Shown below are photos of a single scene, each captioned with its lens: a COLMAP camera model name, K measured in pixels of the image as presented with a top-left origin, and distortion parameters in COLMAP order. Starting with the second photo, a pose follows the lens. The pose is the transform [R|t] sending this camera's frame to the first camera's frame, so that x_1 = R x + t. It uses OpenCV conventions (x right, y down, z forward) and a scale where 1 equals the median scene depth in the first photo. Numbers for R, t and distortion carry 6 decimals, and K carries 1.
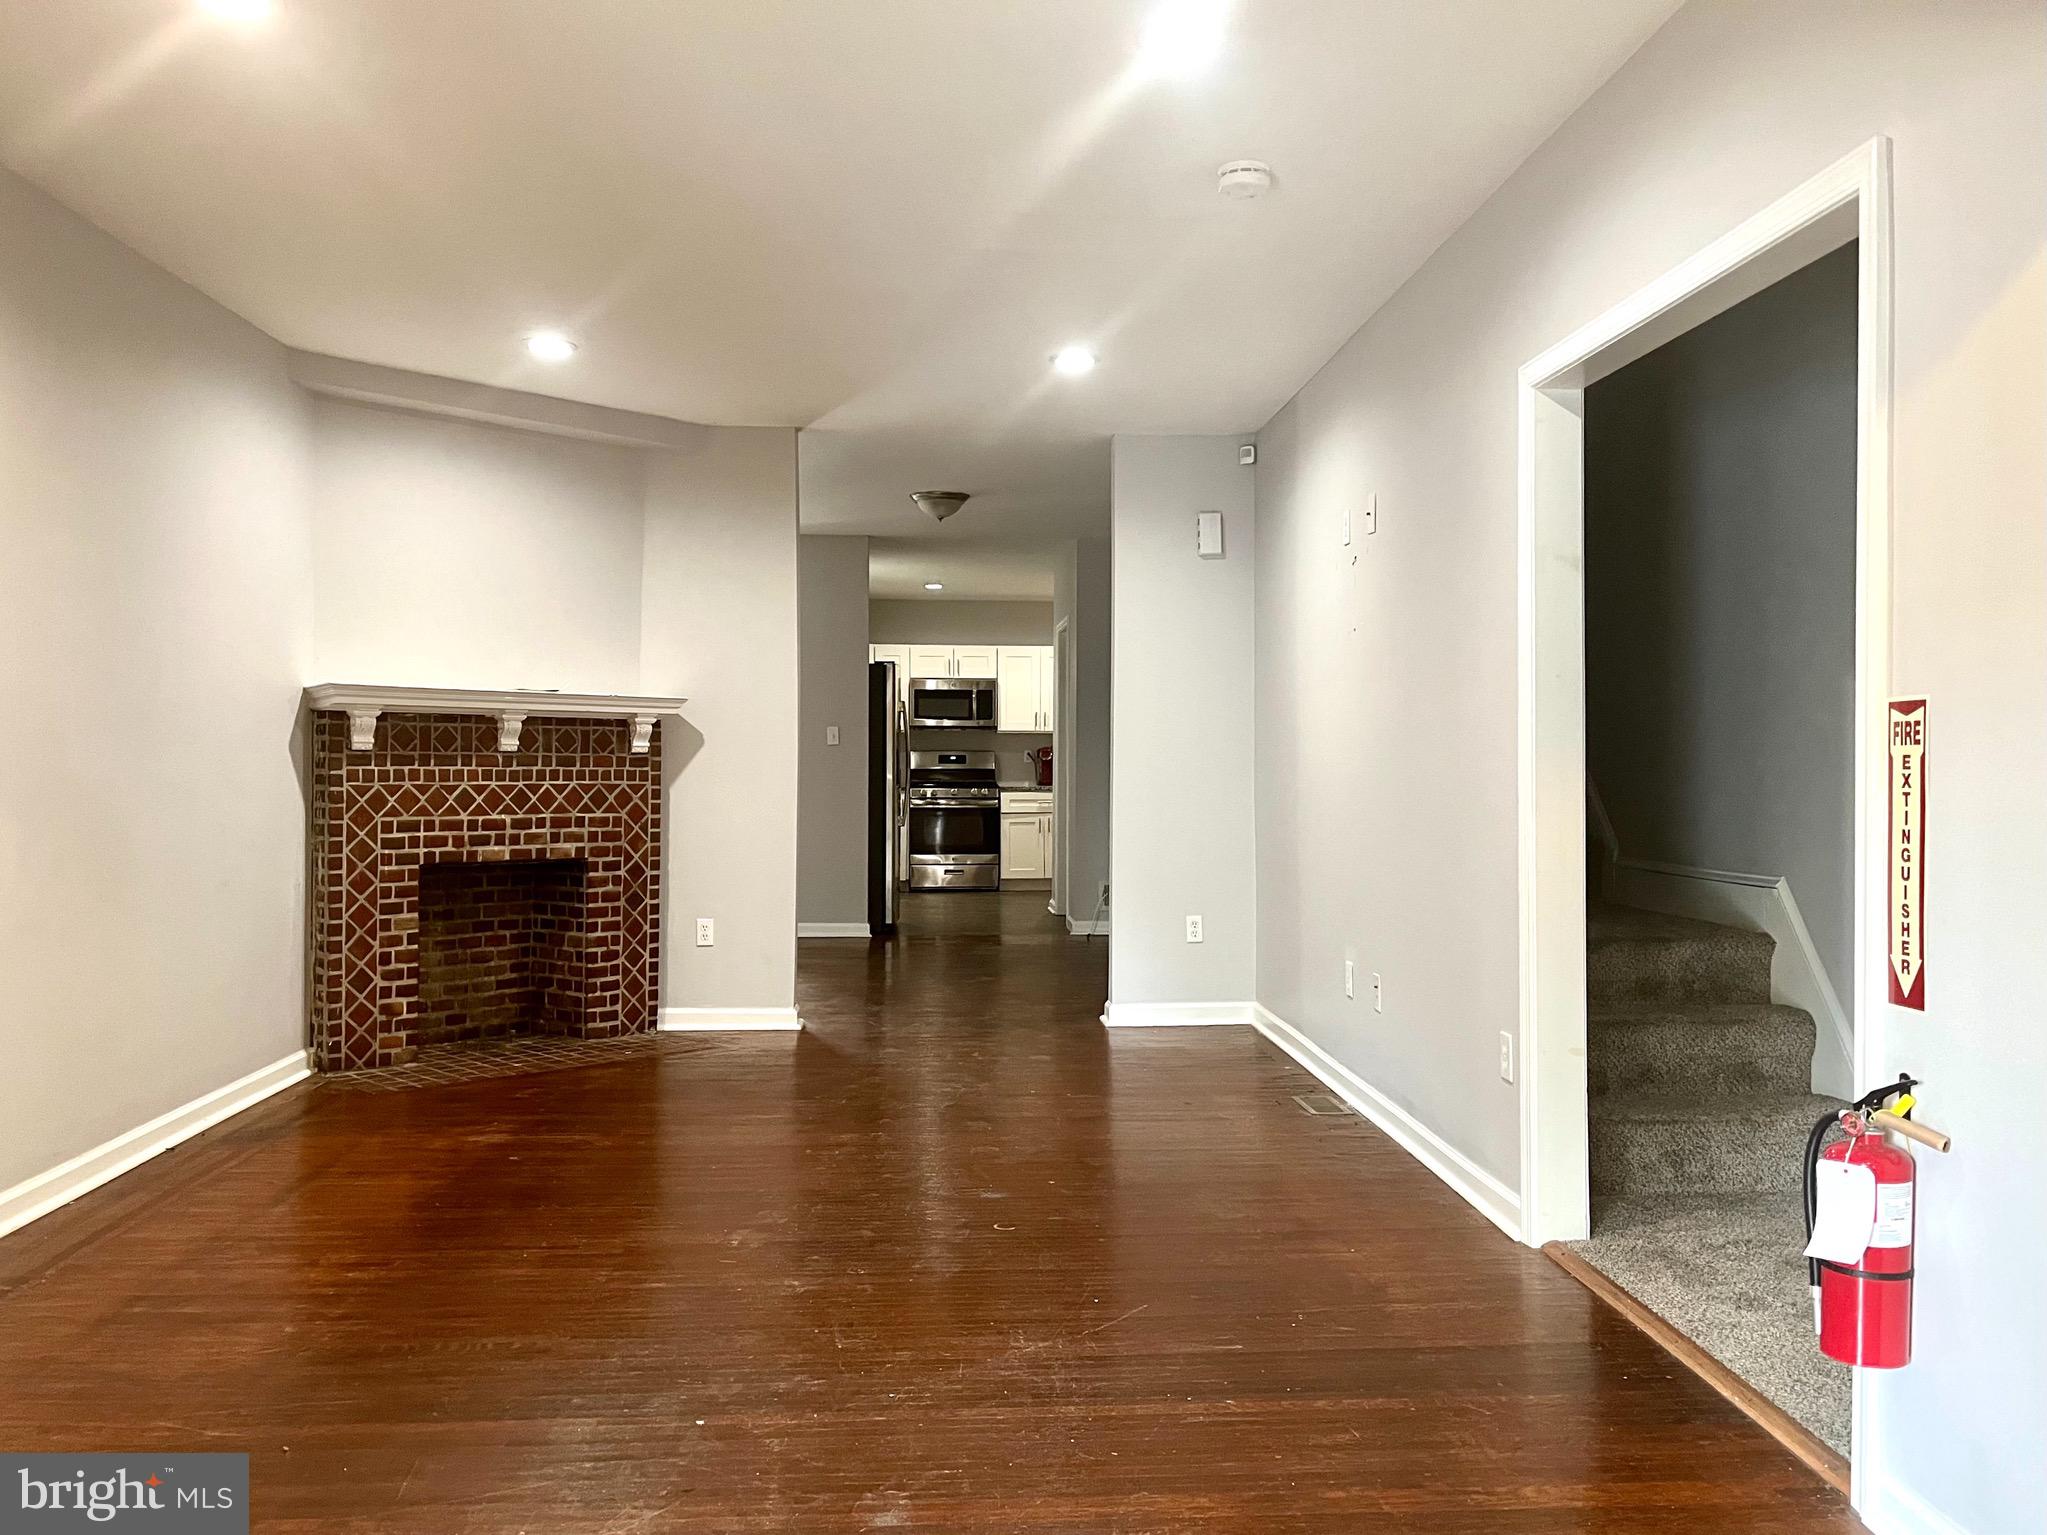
lens RADIAL K [[1568.5, 0, 1023.5], [0, 1568.5, 767.5], [0, 0, 1]] dist [0.092363, -0.105727]
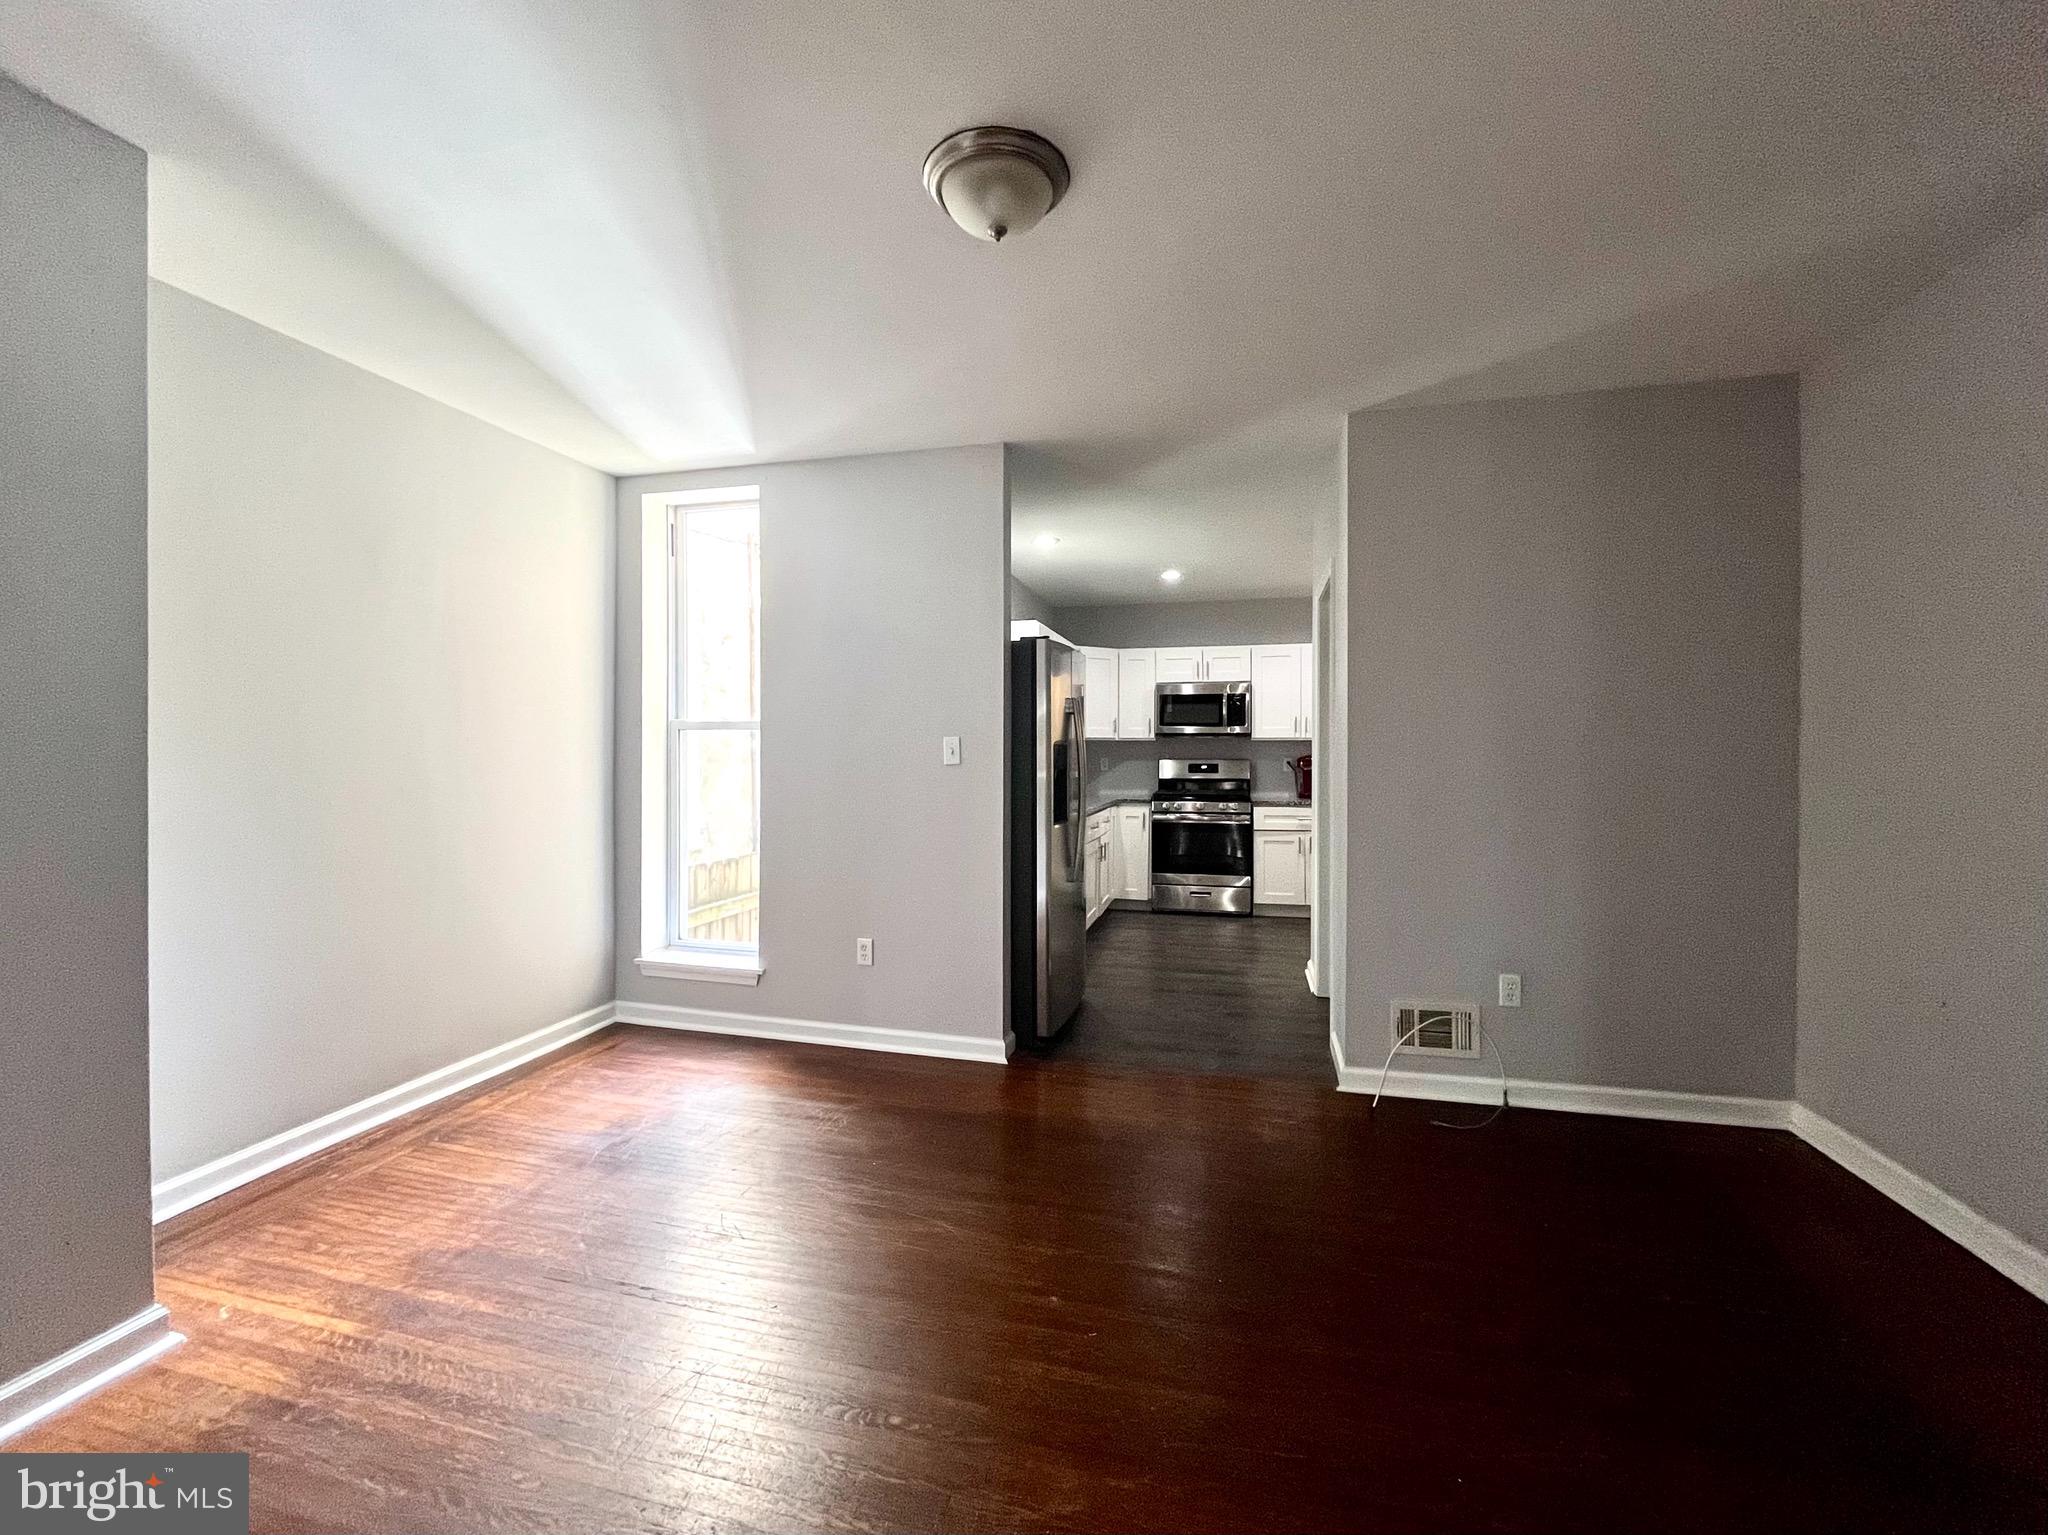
lens RADIAL K [[843.7, 0, 1024.4], [0, 843.7, 753.8], [0, 0, 1]] dist [-0.003725, -0.000544]
pose [[0.948445, -0.000124, -0.316940, 0.030471], [-0.000630, 0.999997, -0.002276, -0.028908], [0.316940, 0.002358, 0.948443, 1.085101]]
